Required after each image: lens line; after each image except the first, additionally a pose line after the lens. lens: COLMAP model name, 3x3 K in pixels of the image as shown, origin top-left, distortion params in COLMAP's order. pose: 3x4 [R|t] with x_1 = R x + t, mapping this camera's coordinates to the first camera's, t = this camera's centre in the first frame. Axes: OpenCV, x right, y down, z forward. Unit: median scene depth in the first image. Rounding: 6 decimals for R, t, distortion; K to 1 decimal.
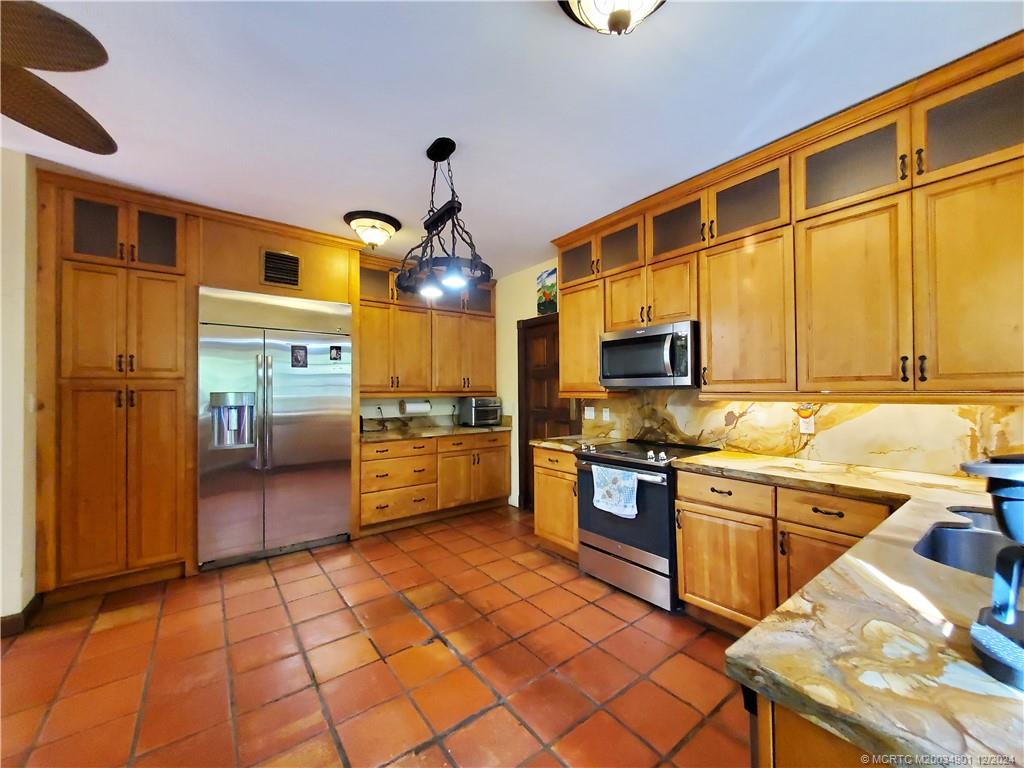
lens RADIAL K [[403.1, 0, 526.7], [0, 403.1, 386.2], [0, 0, 1]] dist [0.000387, -0.000391]
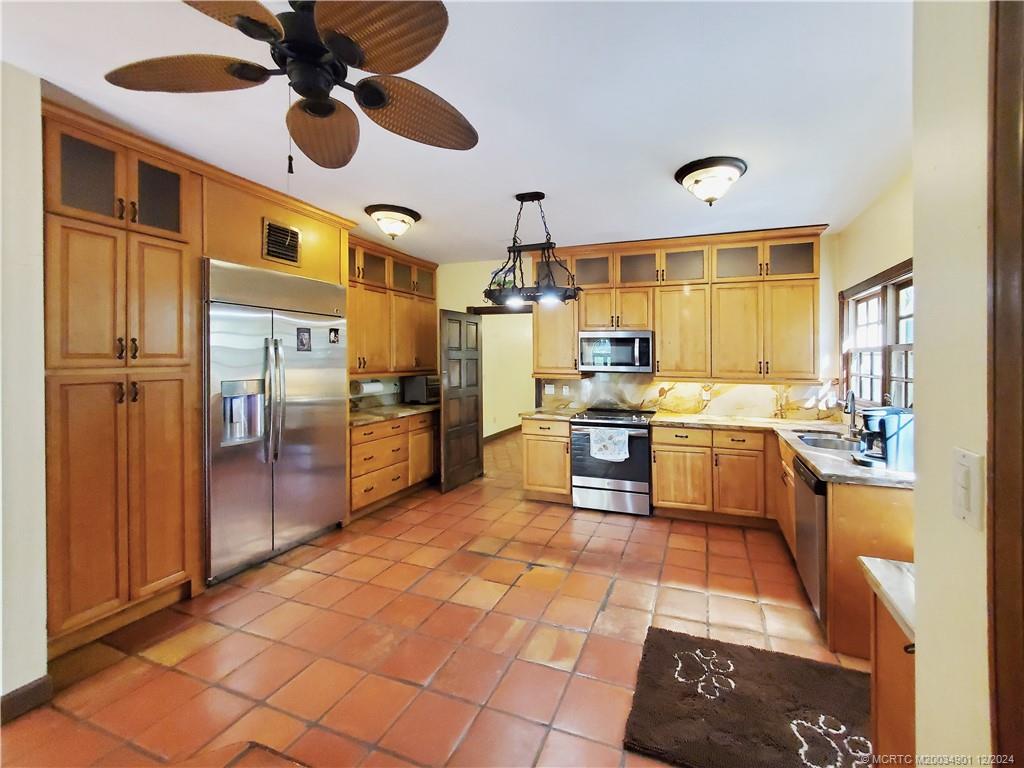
lens RADIAL K [[413.6, 0, 555.6], [0, 413.6, 353.4], [0, 0, 1]] dist [-0.000330, 0.000125]
pose [[0.848140, 0.015815, 0.529536, -0.659634], [-0.017548, 0.999844, -0.001756, -0.057137], [-0.529481, -0.007804, 0.848286, -0.148350]]
